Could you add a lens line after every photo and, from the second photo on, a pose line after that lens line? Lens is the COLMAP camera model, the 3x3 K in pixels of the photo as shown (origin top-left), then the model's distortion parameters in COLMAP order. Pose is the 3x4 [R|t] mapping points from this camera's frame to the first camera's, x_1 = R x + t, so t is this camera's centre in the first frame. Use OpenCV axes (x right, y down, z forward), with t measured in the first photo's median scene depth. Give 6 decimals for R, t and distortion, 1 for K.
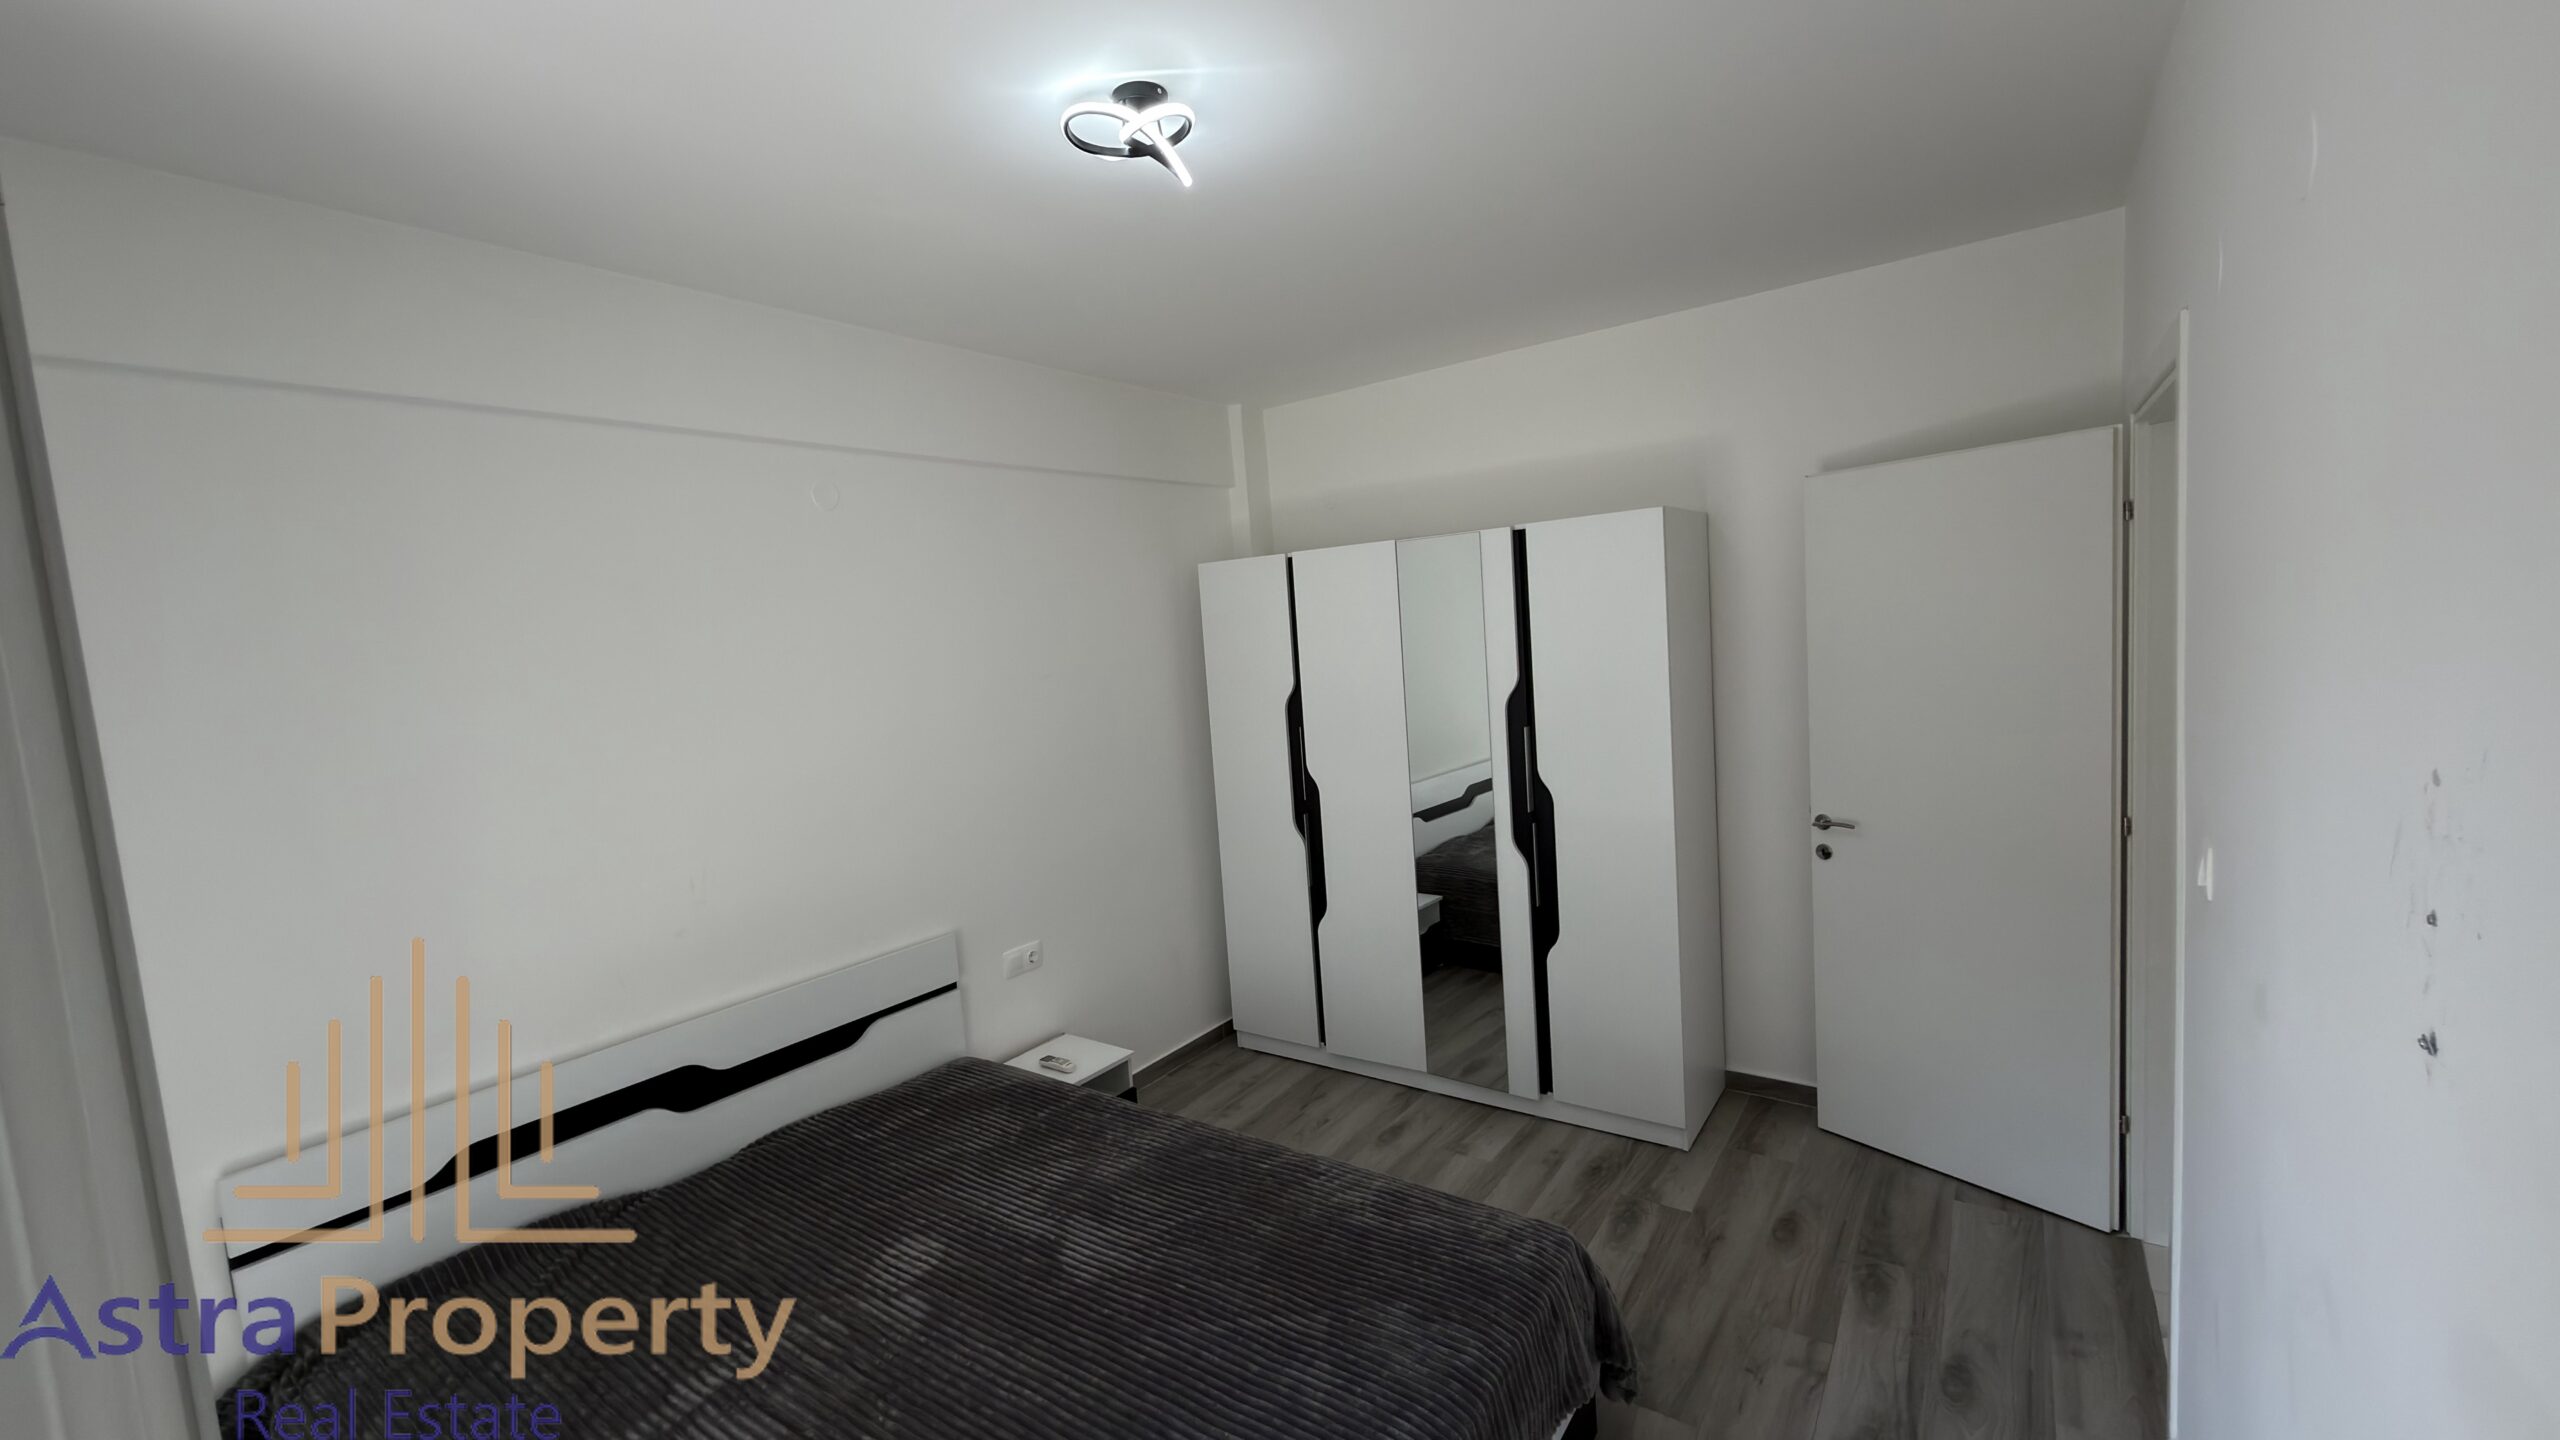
lens RADIAL K [[1014.6, 0, 1285.9], [0, 1014.6, 720.5], [0, 0, 1]] dist [0.000582, -0.000648]
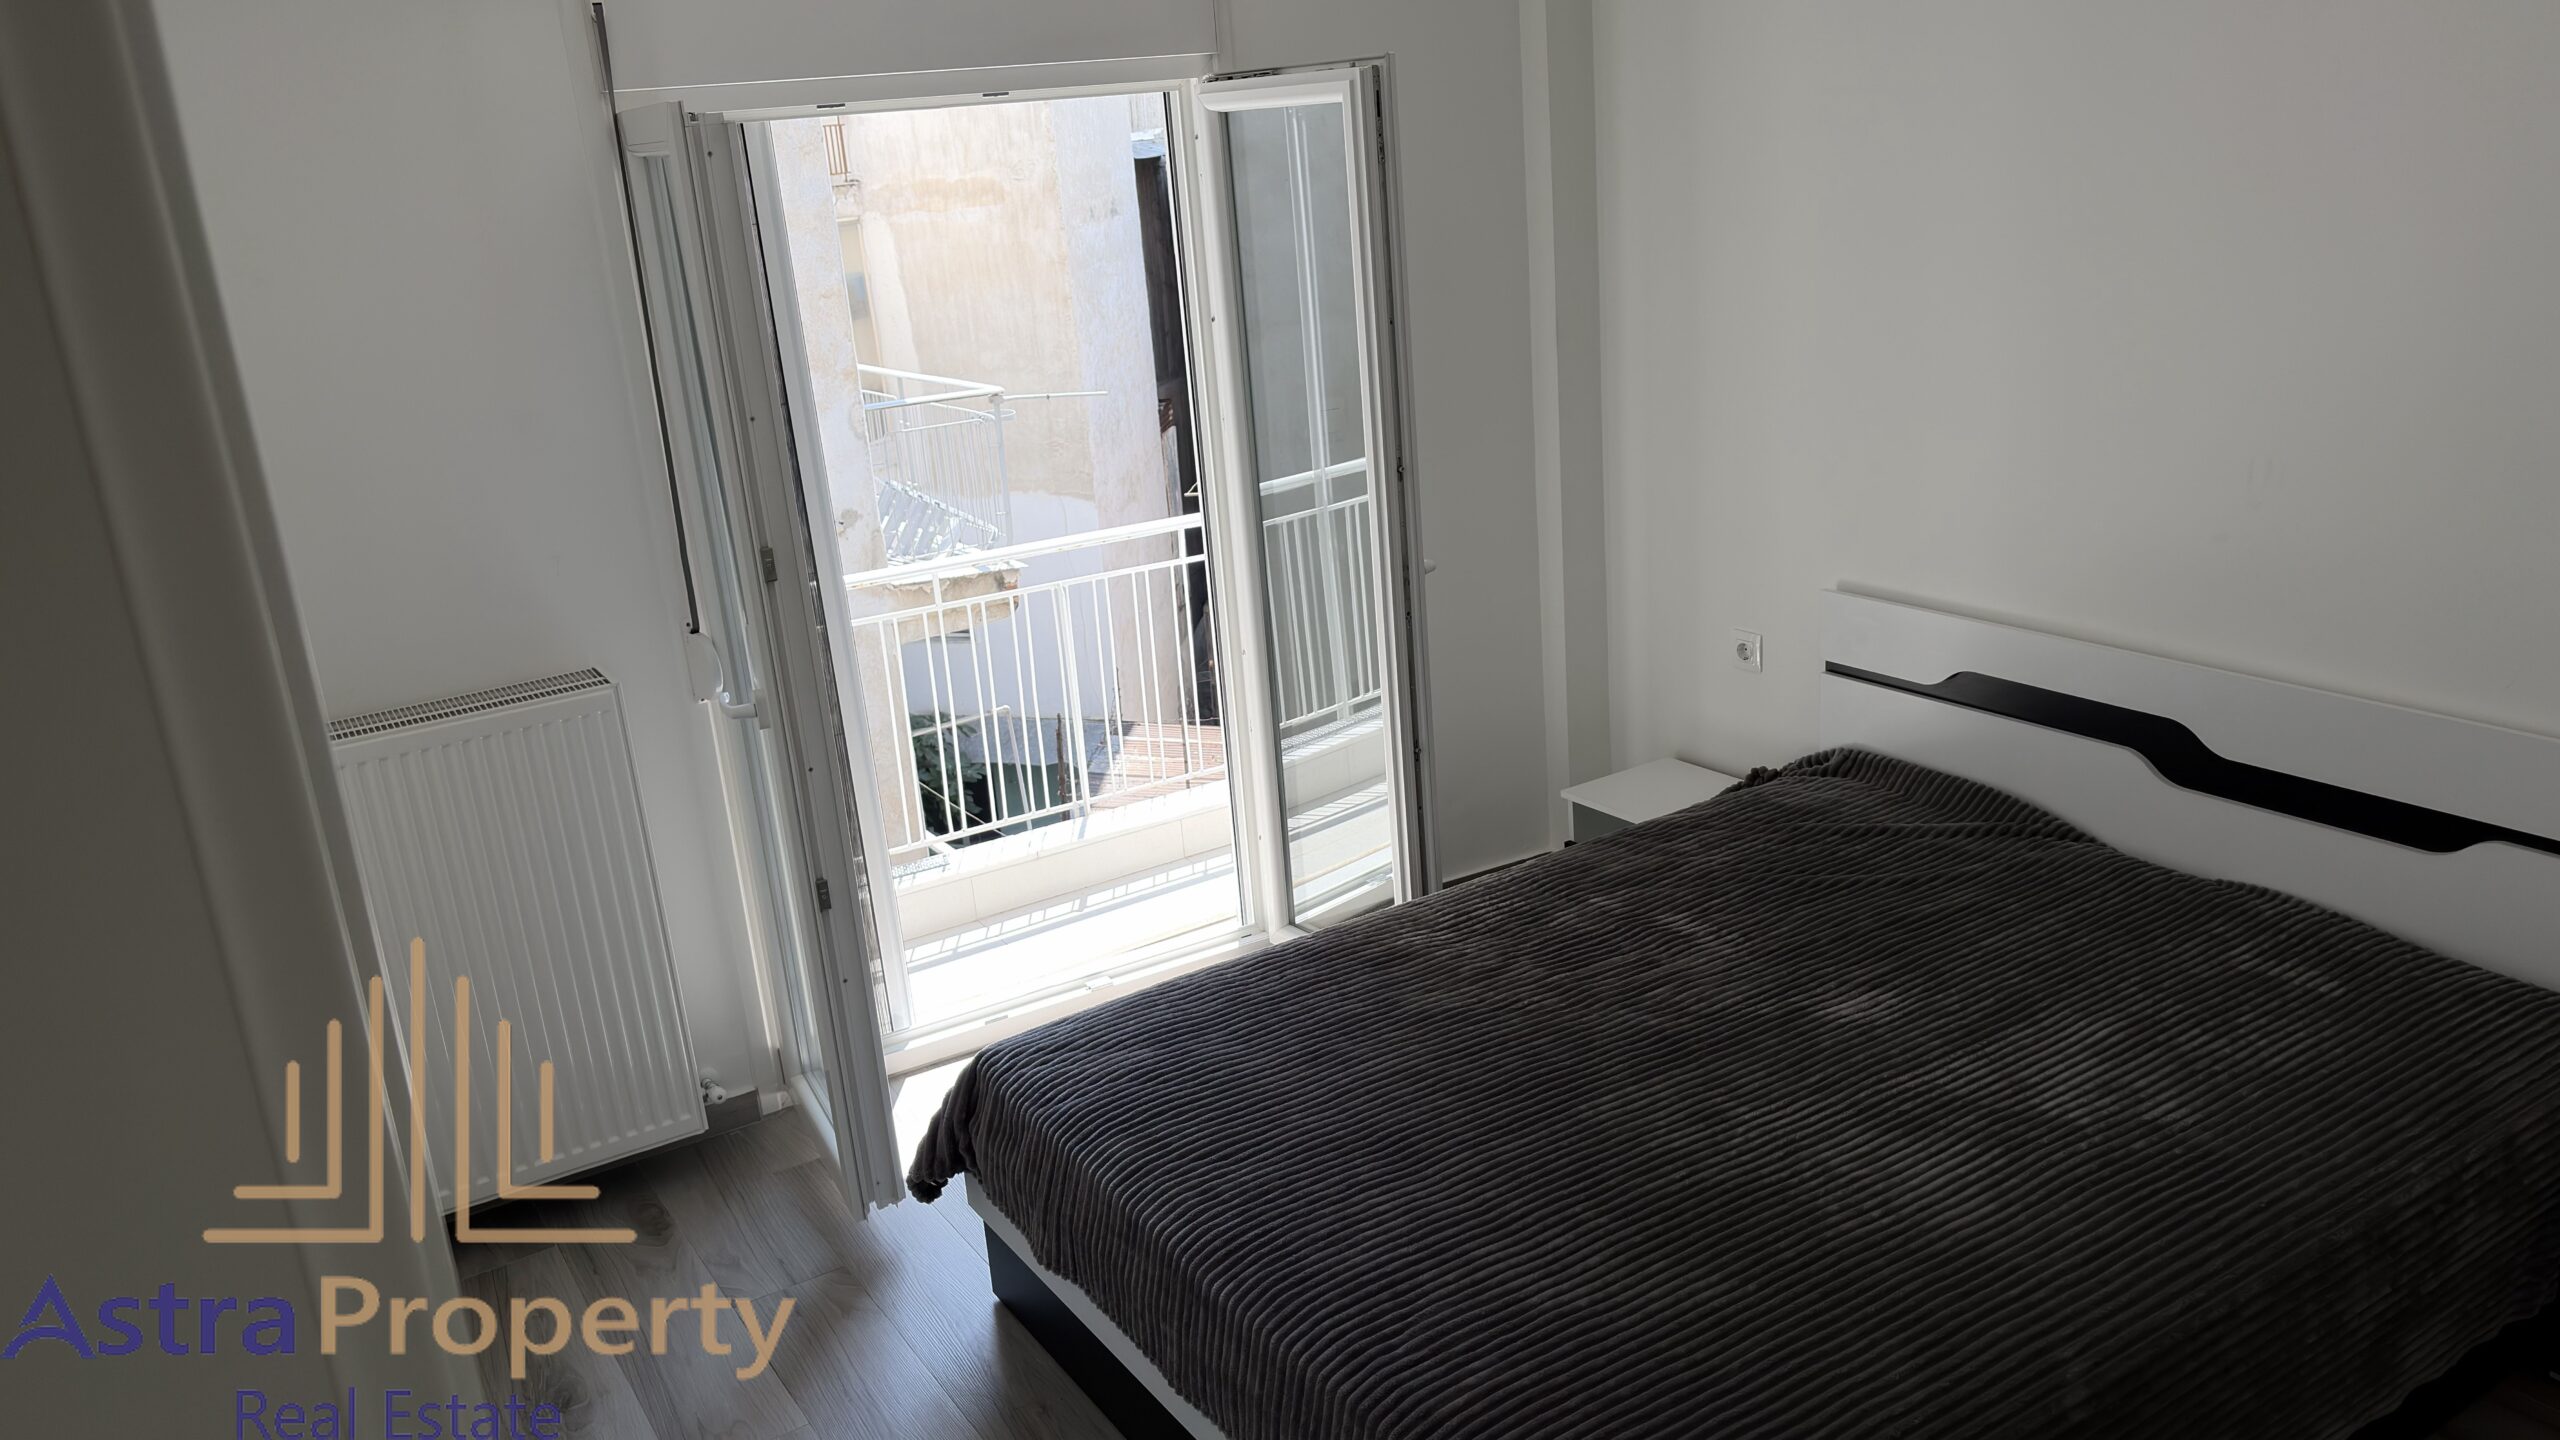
lens RADIAL K [[1927.3, 0, 1293.8], [0, 1927.3, 719.2], [0, 0, 1]] dist [0.058189, -0.069177]
pose [[-0.375096, 0.368841, -0.850447, 0.753416], [0.023141, 0.920872, 0.389178, -0.191484], [0.926697, 0.126299, -0.353950, 0.882161]]
